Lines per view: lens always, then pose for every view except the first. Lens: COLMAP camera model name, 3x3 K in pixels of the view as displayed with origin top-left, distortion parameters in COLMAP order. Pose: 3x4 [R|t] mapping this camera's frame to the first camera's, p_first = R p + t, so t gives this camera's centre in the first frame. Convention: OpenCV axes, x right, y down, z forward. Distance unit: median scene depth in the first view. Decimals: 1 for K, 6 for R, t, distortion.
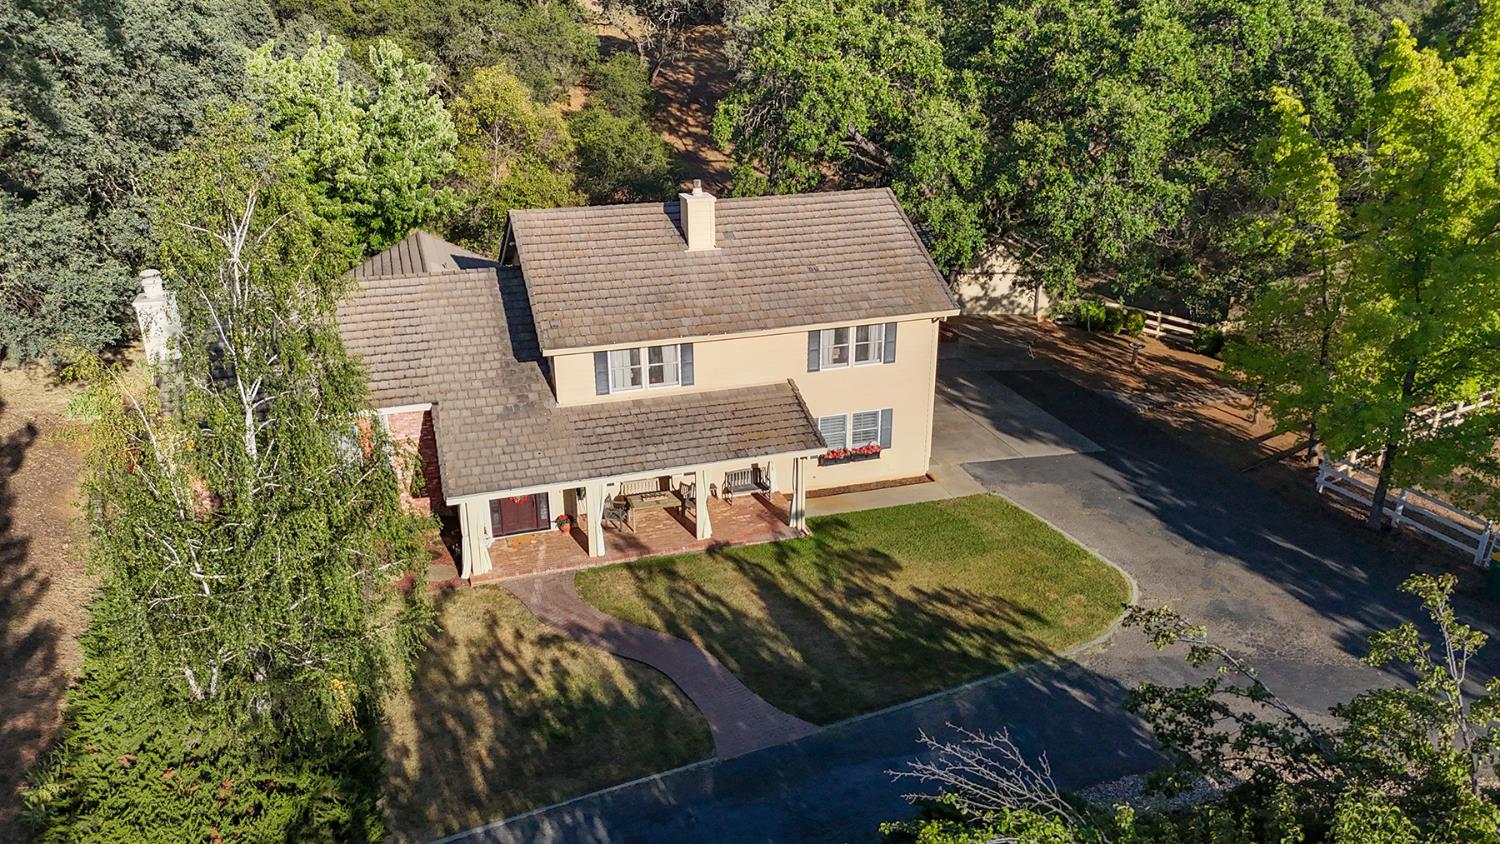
lens RADIAL K [[1097.7, 0, 752.2], [0, 1097.7, 421.2], [0, 0, 1]] dist [0.068956, -0.057557]
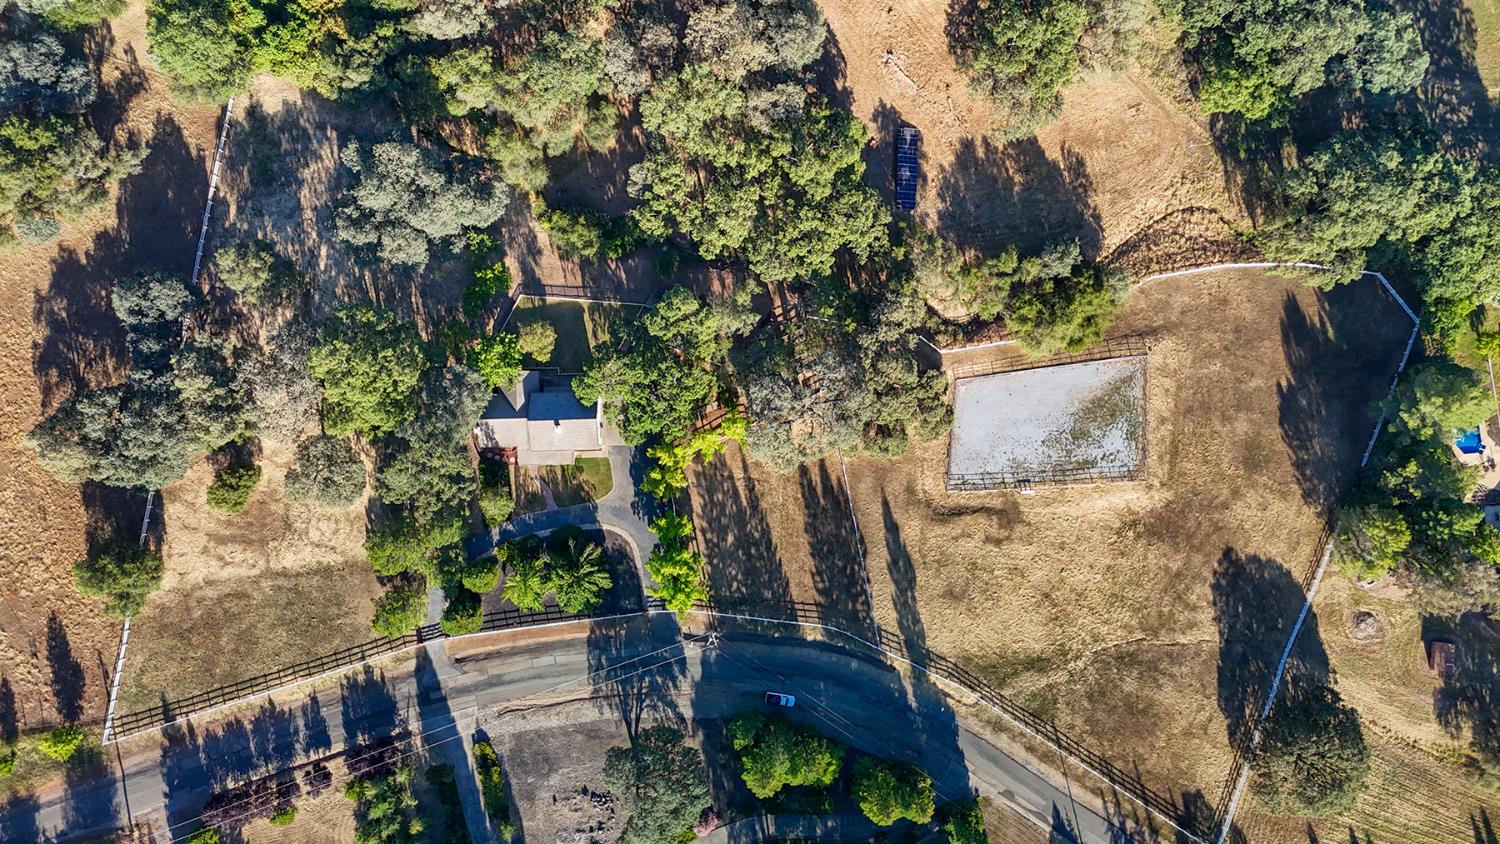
lens RADIAL K [[1097.7, 0, 754.0], [0, 1097.7, 410.1], [0, 0, 1]] dist [0.068956, -0.057557]
pose [[0.958473, 0.283431, -0.031574, 1.185452], [-0.094860, 0.421264, 0.901964, -5.973400], [0.268945, -0.861513, 0.430656, -1.247156]]
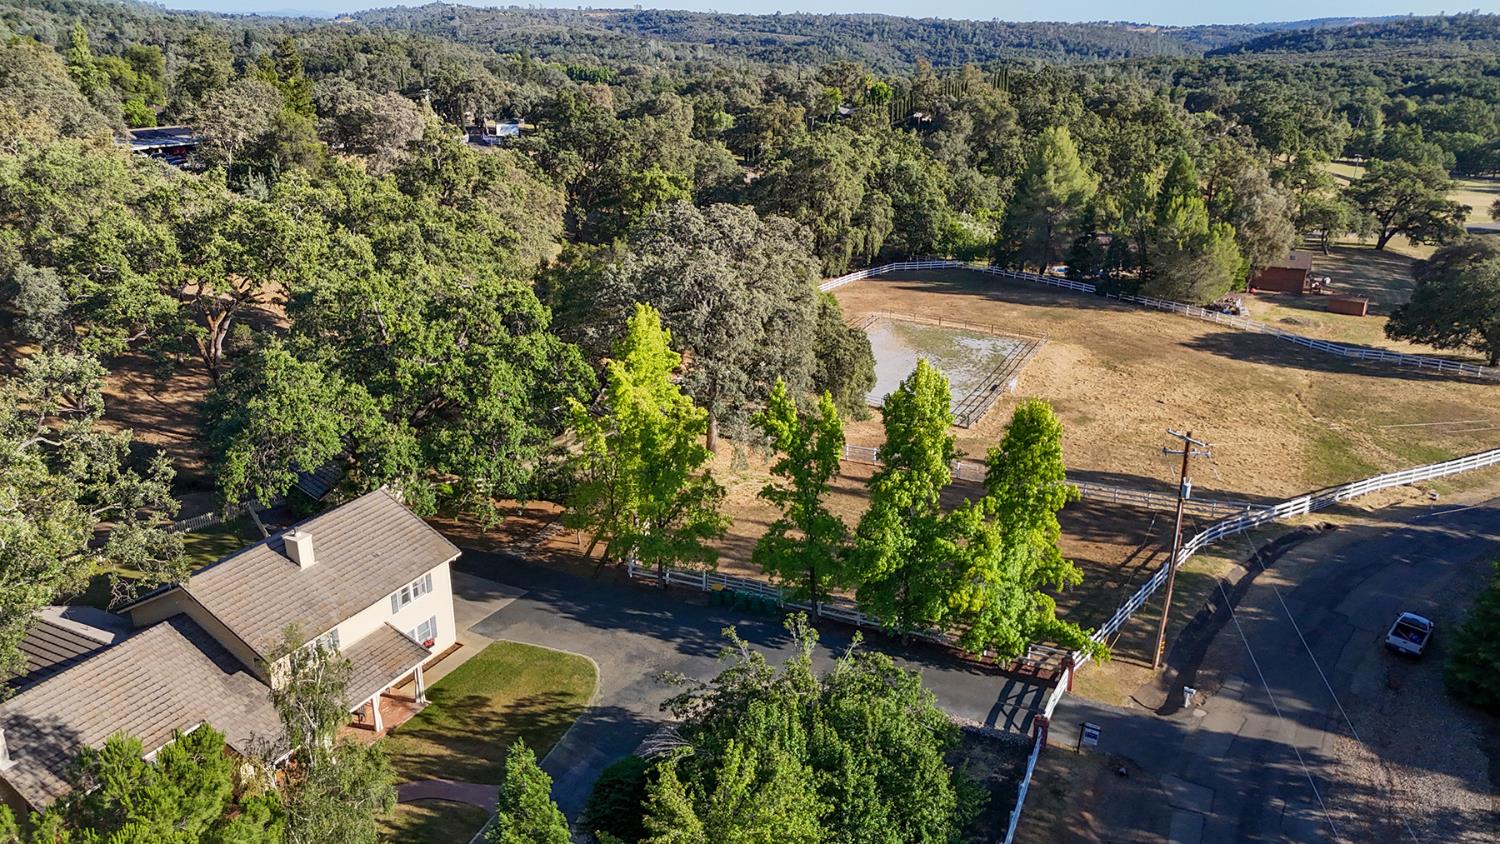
lens RADIAL K [[1097.7, 0, 751.5], [0, 1097.7, 424.0], [0, 0, 1]] dist [0.068956, -0.057557]
pose [[0.714975, -0.239307, 0.656920, -0.637553], [0.261360, 0.962959, 0.066336, -0.310739], [-0.648461, 0.124264, 0.751037, -0.734487]]
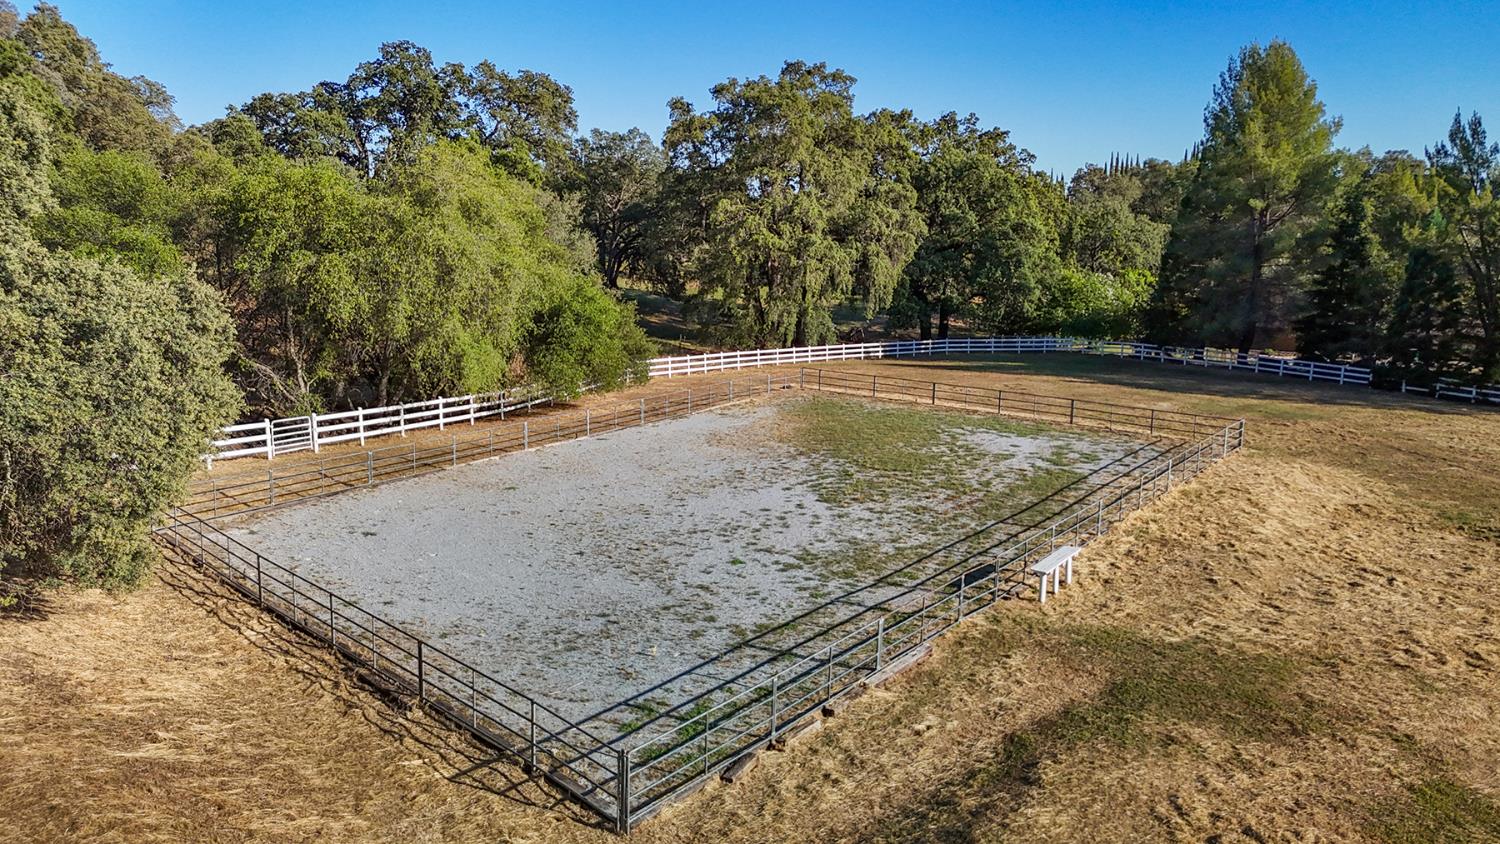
lens RADIAL K [[1097.7, 0, 748.8], [0, 1097.7, 413.4], [0, 0, 1]] dist [0.068956, -0.057557]
pose [[0.832557, -0.094635, 0.545795, 2.008069], [0.207234, 0.966962, -0.148454, 0.026696], [-0.513714, 0.236704, 0.824663, 0.987991]]
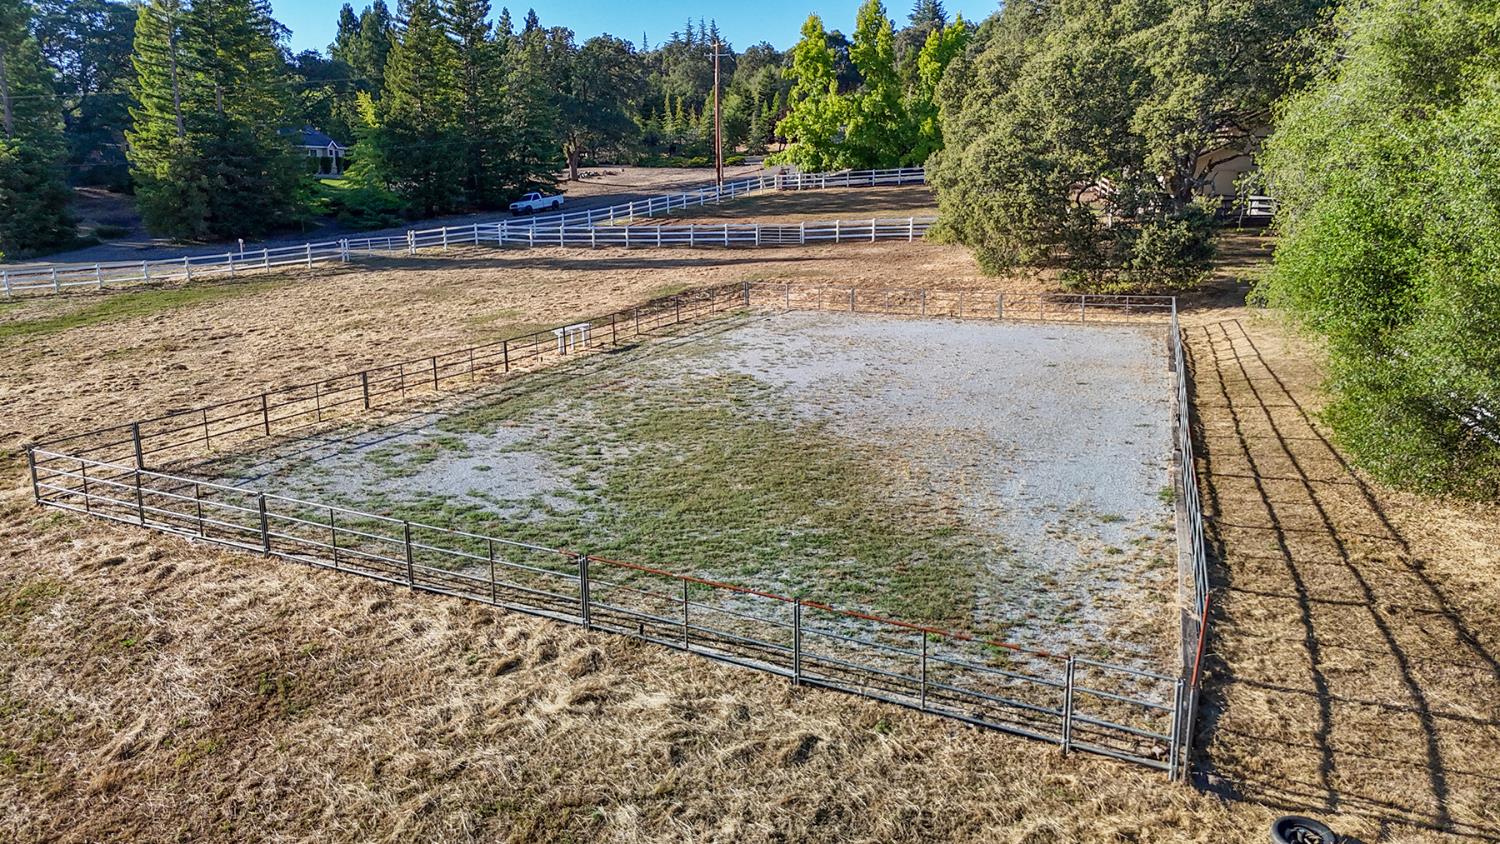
lens RADIAL K [[1097.7, 0, 753.1], [0, 1097.7, 429.5], [0, 0, 1]] dist [0.068956, -0.057557]
pose [[-0.690353, 0.165711, -0.704239, 3.552434], [-0.268019, 0.845575, 0.461702, -0.548238], [0.671996, 0.507487, -0.539331, 2.613746]]
